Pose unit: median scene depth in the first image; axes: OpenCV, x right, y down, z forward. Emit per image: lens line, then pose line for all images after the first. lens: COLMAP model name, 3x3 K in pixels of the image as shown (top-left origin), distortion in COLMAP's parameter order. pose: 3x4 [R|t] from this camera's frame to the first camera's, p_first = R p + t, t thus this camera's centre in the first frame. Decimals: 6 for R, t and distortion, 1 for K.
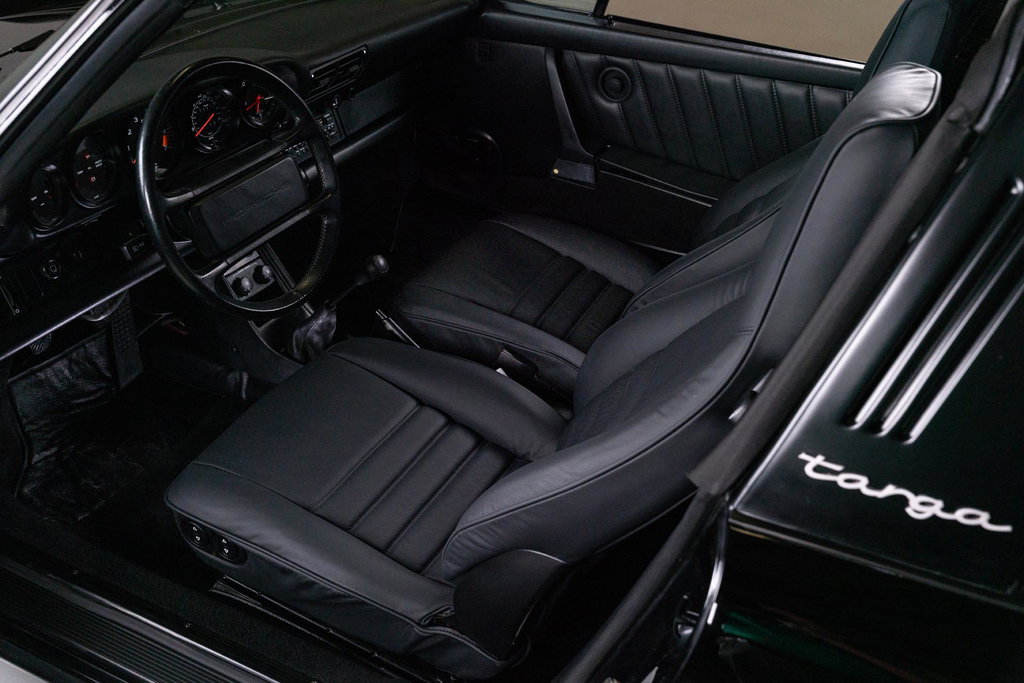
lens RADIAL K [[980.4, 0, 512.8], [0, 980.4, 335.4], [0, 0, 1]] dist [-0.003079, 0.000000]
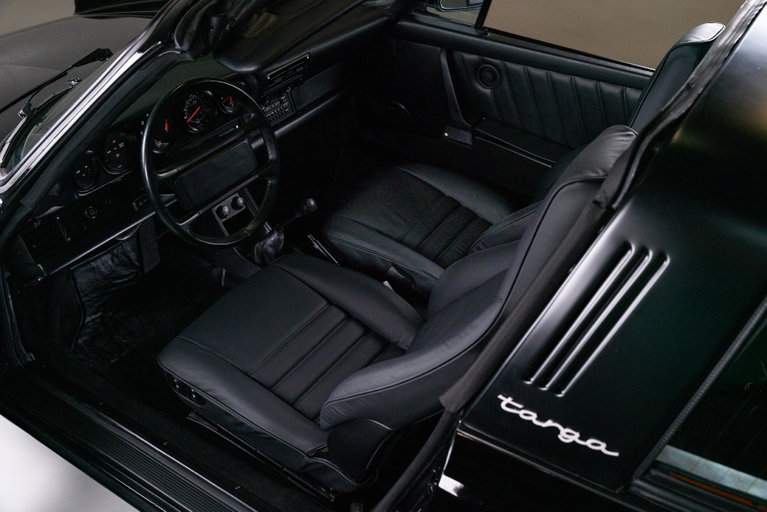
lens RADIAL K [[734.3, 0, 383.5], [0, 734.3, 251.7], [0, 0, 1]] dist [-0.003079, 0.000000]
pose [[0.992794, 0.053862, -0.107049, 0.094949], [-0.046827, 0.996641, 0.067186, -0.080921], [0.110308, -0.061689, 0.991981, -0.091176]]
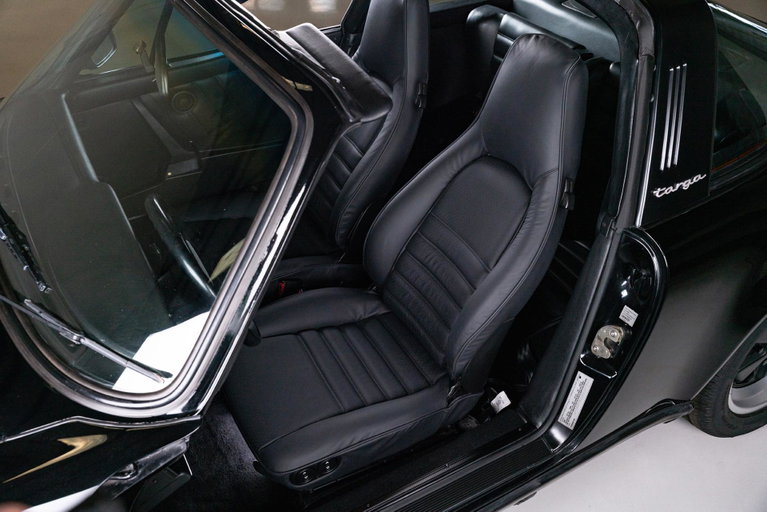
lens RADIAL K [[734.3, 0, 389.6], [0, 734.3, 255.8], [0, 0, 1]] dist [-0.003079, 0.000000]
pose [[0.579629, -0.550431, 0.600879, -0.590031], [0.484773, 0.825626, 0.288681, -0.274926], [-0.655001, 0.123962, 0.745391, 0.012039]]
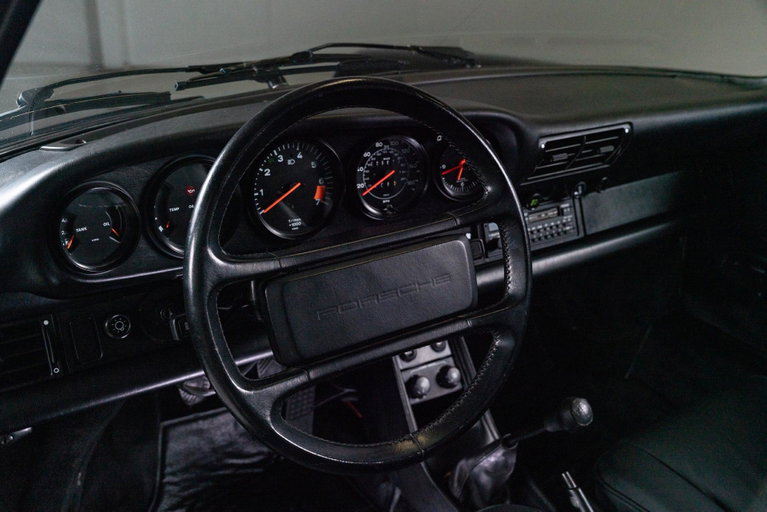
lens RADIAL K [[734.3, 0, 381.7], [0, 734.3, 252.9], [0, 0, 1]] dist [-0.003079, 0.000000]
pose [[0.859523, 0.172780, -0.481007, -0.023901], [-0.258039, 0.959073, -0.116593, -0.083266], [0.441176, 0.224333, 0.868929, 0.447178]]
